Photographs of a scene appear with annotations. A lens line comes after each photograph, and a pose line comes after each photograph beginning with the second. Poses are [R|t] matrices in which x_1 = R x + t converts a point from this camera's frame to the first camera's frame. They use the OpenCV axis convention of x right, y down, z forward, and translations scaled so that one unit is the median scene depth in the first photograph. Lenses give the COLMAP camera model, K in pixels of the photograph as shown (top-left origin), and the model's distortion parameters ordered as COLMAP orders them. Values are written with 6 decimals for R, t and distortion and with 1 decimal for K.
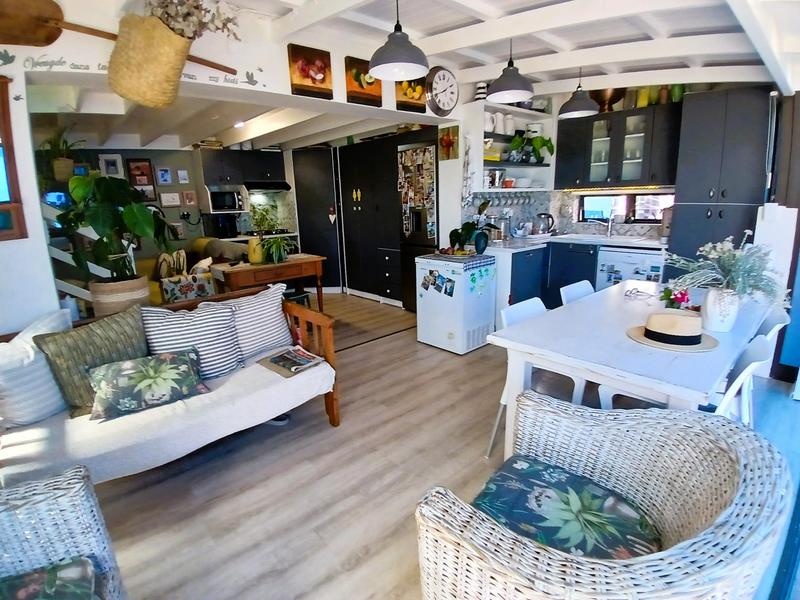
lens RADIAL K [[414.2, 0, 398.2], [0, 414.2, 309.7], [0, 0, 1]] dist [-0.002541, -0.048335]
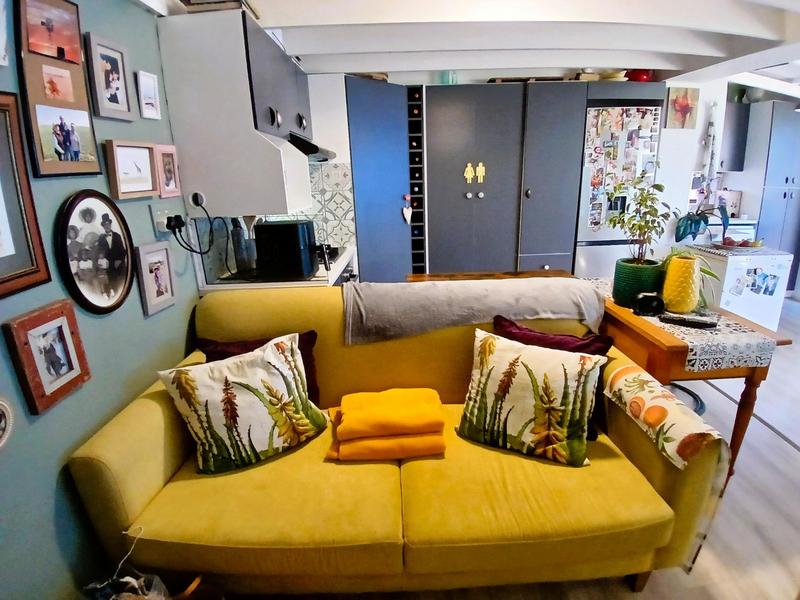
lens RADIAL K [[414.2, 0, 398.2], [0, 414.2, 309.7], [0, 0, 1]] dist [-0.002541, -0.048335]
pose [[0.642960, -0.220348, 0.733519, -0.864276], [0.210744, 0.971650, 0.107156, -0.225386], [-0.736335, 0.085688, 0.671169, 0.914914]]
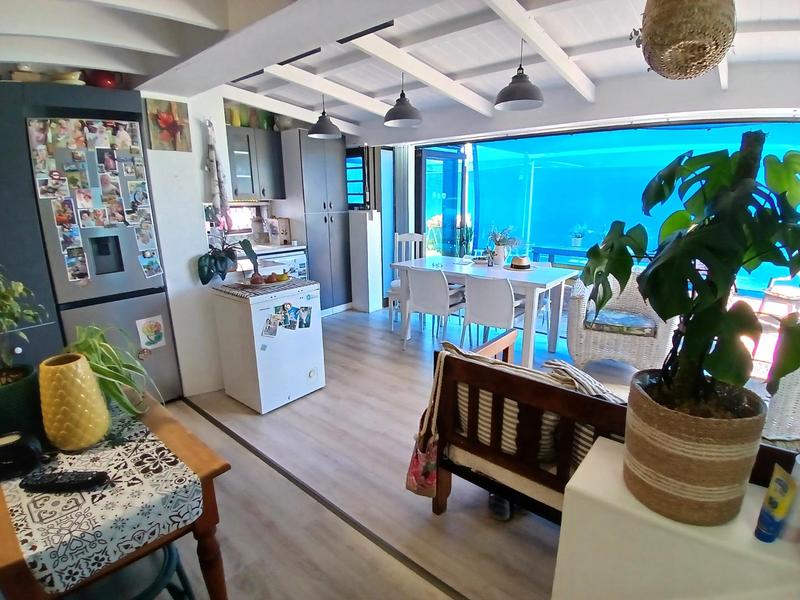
lens RADIAL K [[406.6, 0, 401.4], [0, 406.6, 308.1], [0, 0, 1]] dist [0.002255, -0.046417]
pose [[-0.147485, -0.228782, 0.962241, -0.597253], [0.267875, 0.927279, 0.261528, -0.204905], [-0.952098, 0.296332, -0.075475, 0.784872]]
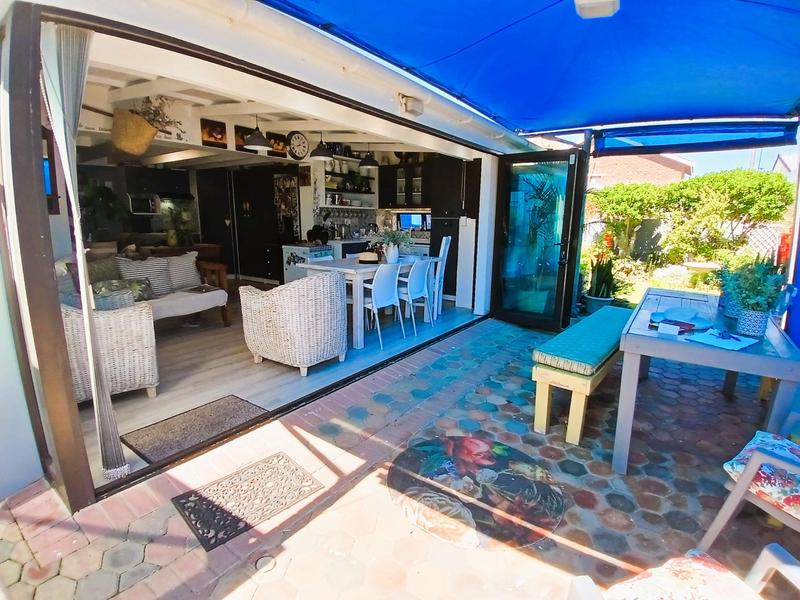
lens RADIAL K [[406.6, 0, 401.4], [0, 406.6, 308.1], [0, 0, 1]] dist [0.002255, -0.046417]
pose [[0.970612, -0.005687, 0.240584, 0.103319], [0.016949, 0.998854, -0.044769, 0.184987], [-0.240053, 0.047531, 0.969595, -0.589948]]
